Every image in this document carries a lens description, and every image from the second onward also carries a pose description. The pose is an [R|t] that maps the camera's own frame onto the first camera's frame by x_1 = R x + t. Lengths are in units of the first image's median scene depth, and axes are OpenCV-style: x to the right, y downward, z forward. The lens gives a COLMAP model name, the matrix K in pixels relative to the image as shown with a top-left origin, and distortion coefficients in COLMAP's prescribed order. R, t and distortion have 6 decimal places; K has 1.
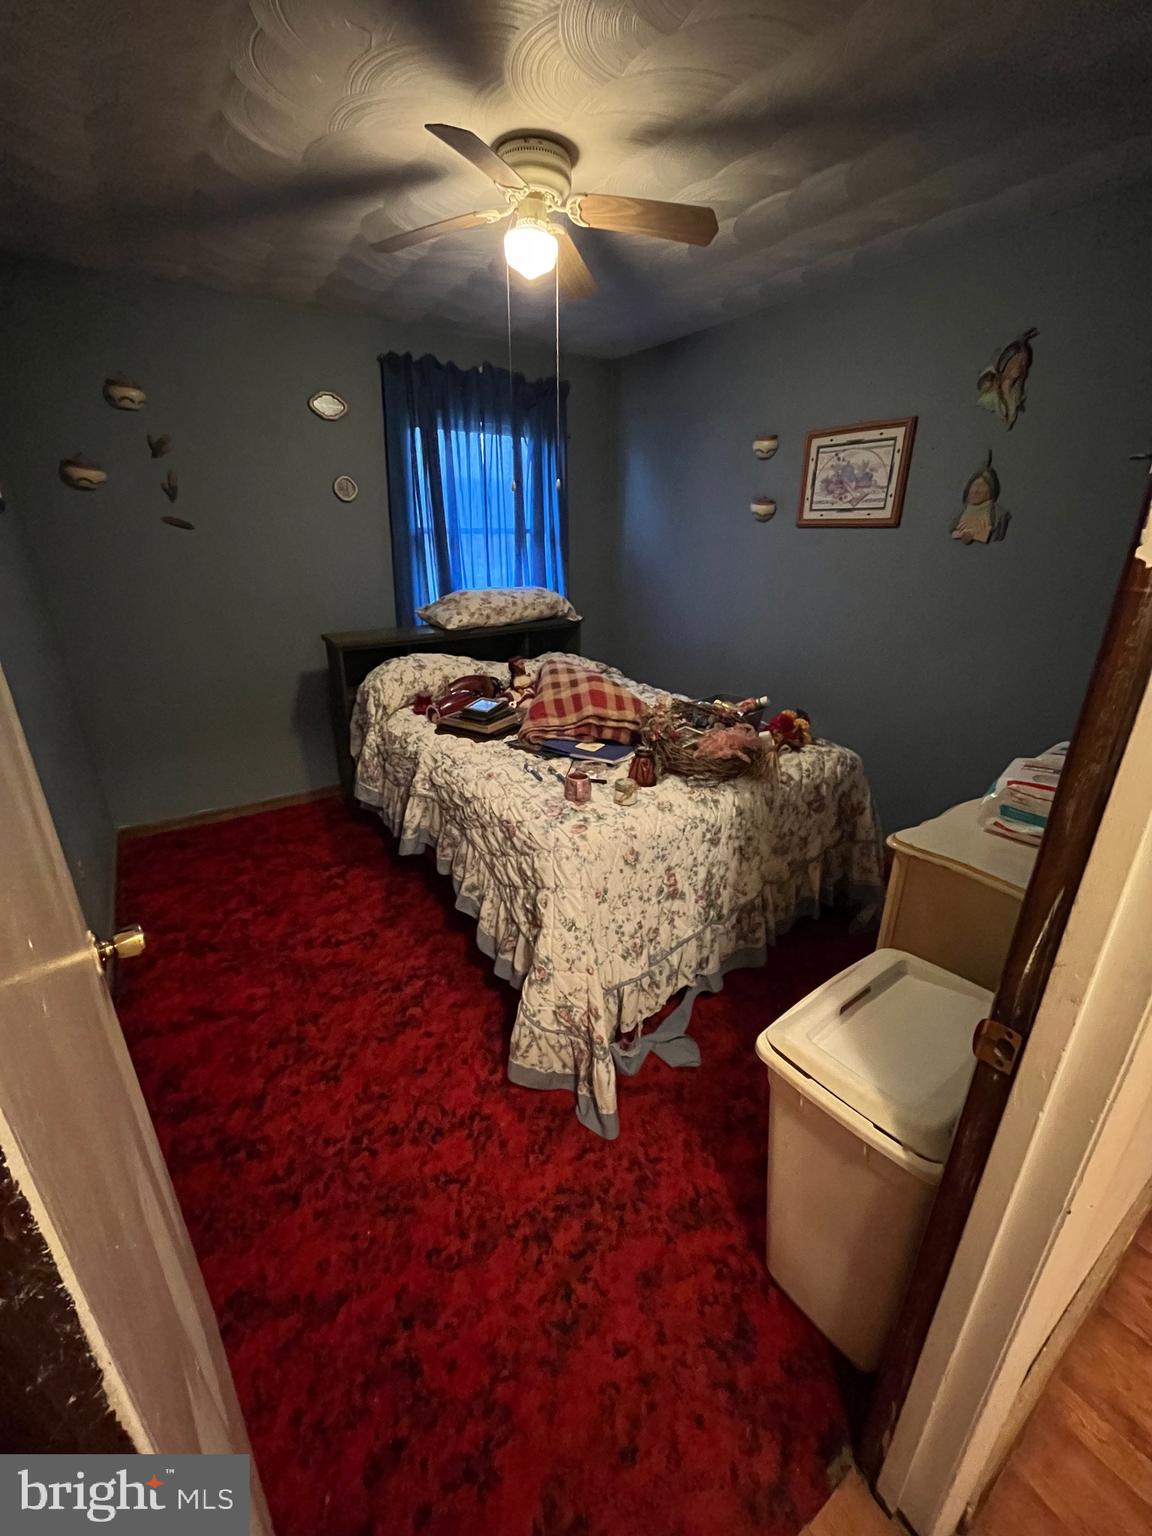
lens RADIAL K [[627.8, 0, 580.2], [0, 627.8, 763.8], [0, 0, 1]] dist [-0.000061, -0.000158]
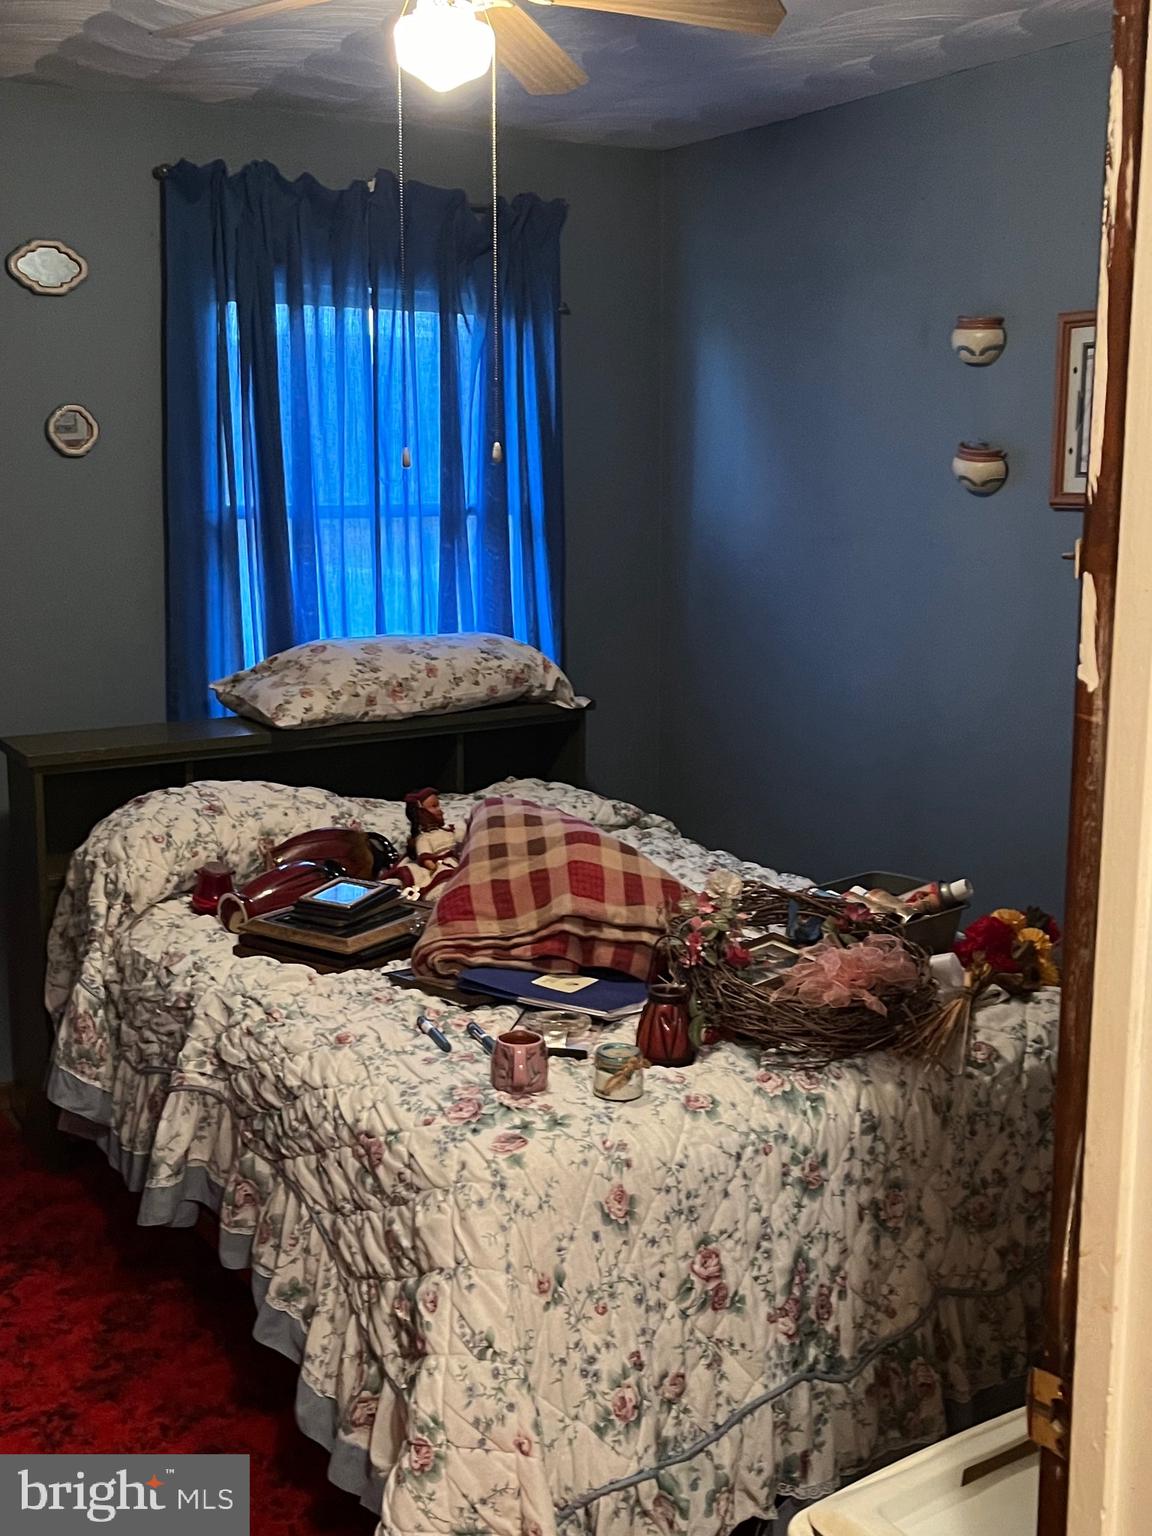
lens RADIAL K [[1690.2, 0, 576.0], [0, 1690.2, 768.0], [0, 0, 1]] dist [0.136224, -0.385724]
pose [[0.998902, 0.004277, -0.046643, 0.083548], [-0.012518, 0.983977, -0.177854, 0.039267], [0.045135, 0.178243, 0.982951, -0.256693]]
